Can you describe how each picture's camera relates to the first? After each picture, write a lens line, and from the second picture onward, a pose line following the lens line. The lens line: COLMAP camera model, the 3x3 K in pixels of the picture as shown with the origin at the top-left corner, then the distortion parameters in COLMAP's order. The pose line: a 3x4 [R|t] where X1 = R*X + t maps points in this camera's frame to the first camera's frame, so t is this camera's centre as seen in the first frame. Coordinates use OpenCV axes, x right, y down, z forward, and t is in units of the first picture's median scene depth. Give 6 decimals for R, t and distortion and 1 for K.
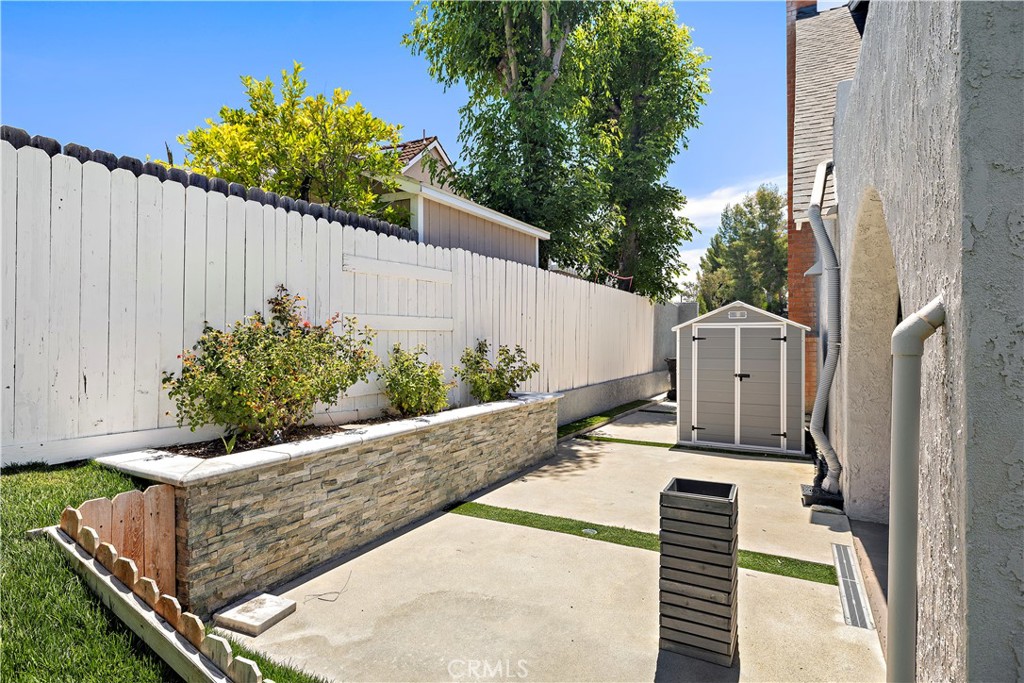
lens RADIAL K [[547.6, 0, 512.0], [0, 547.6, 341.5], [0, 0, 1]] dist [0.007737, 0.001043]
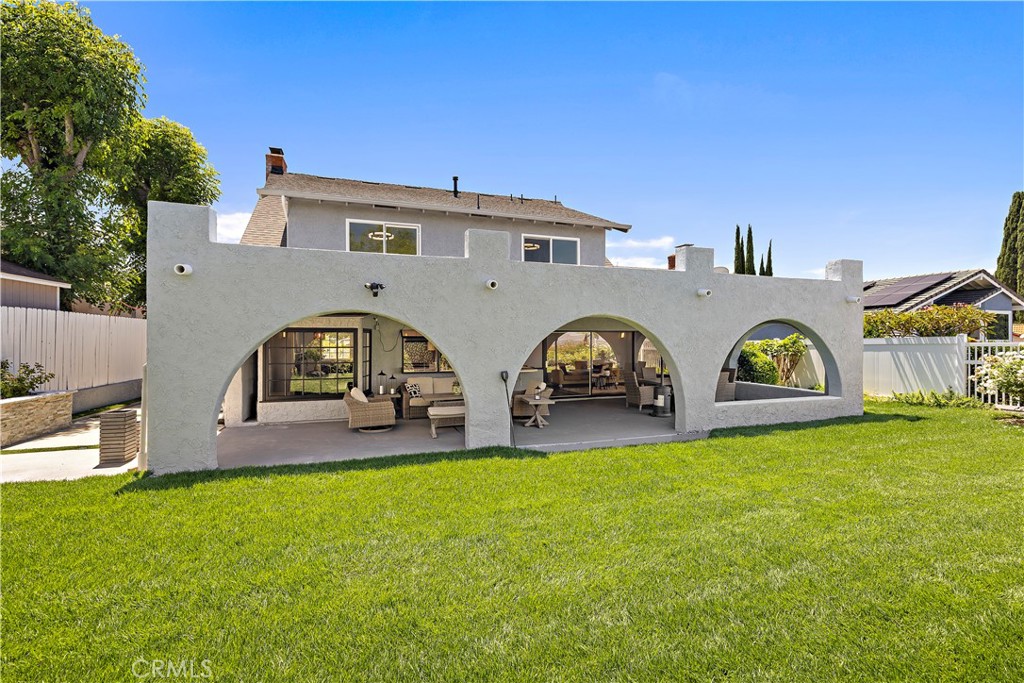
lens RADIAL K [[431.7, 0, 512.0], [0, 431.7, 341.5], [0, 0, 1]] dist [0.005167, 0.000061]
pose [[0.672366, 0.005294, 0.740200, 0.003504], [-0.003993, 0.999986, -0.003525, -0.057816], [-0.740208, -0.000586, 0.672378, -0.946498]]
